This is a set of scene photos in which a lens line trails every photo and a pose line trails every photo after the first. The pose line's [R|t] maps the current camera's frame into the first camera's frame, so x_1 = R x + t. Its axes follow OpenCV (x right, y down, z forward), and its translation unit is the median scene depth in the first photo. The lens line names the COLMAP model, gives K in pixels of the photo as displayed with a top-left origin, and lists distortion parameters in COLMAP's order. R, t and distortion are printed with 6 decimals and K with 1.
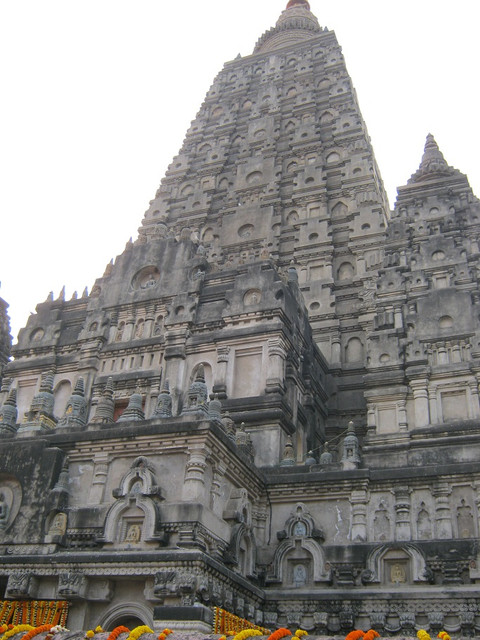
lens RADIAL K [[707.9, 0, 237.6], [0, 707.9, 320.6], [0, 0, 1]] dist [-0.083803, 0.000000]
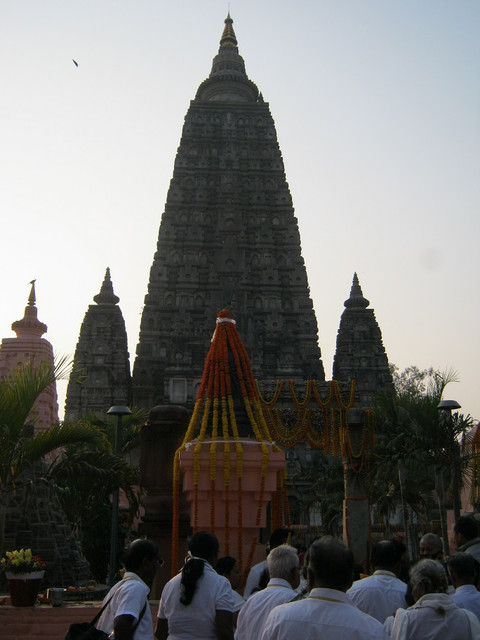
lens RADIAL K [[707.9, 0, 256.2], [0, 707.9, 307.2], [0, 0, 1]] dist [-0.083803, 0.000000]
pose [[0.893284, 0.056667, 0.445907, -1.132102], [-0.182754, 0.952114, 0.245112, -0.743516], [-0.410664, -0.300446, 0.860864, -0.938051]]
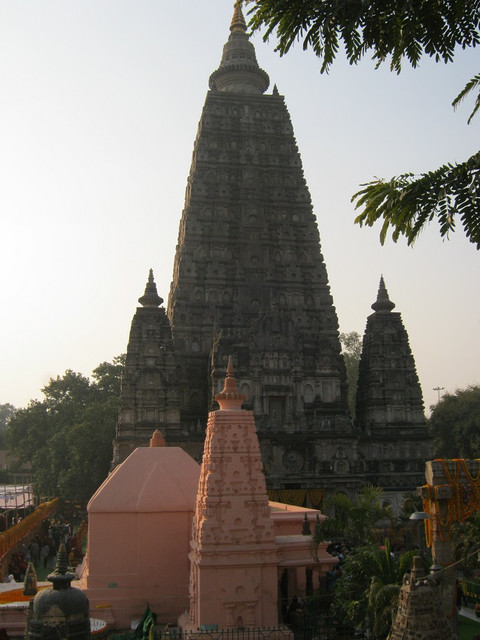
lens RADIAL K [[707.9, 0, 239.3], [0, 707.9, 319.0], [0, 0, 1]] dist [-0.083803, 0.000000]
pose [[0.847912, 0.022485, 0.529660, -1.579342], [-0.223692, 0.920977, 0.319004, -0.894667], [-0.480632, -0.388968, 0.785937, -0.785418]]
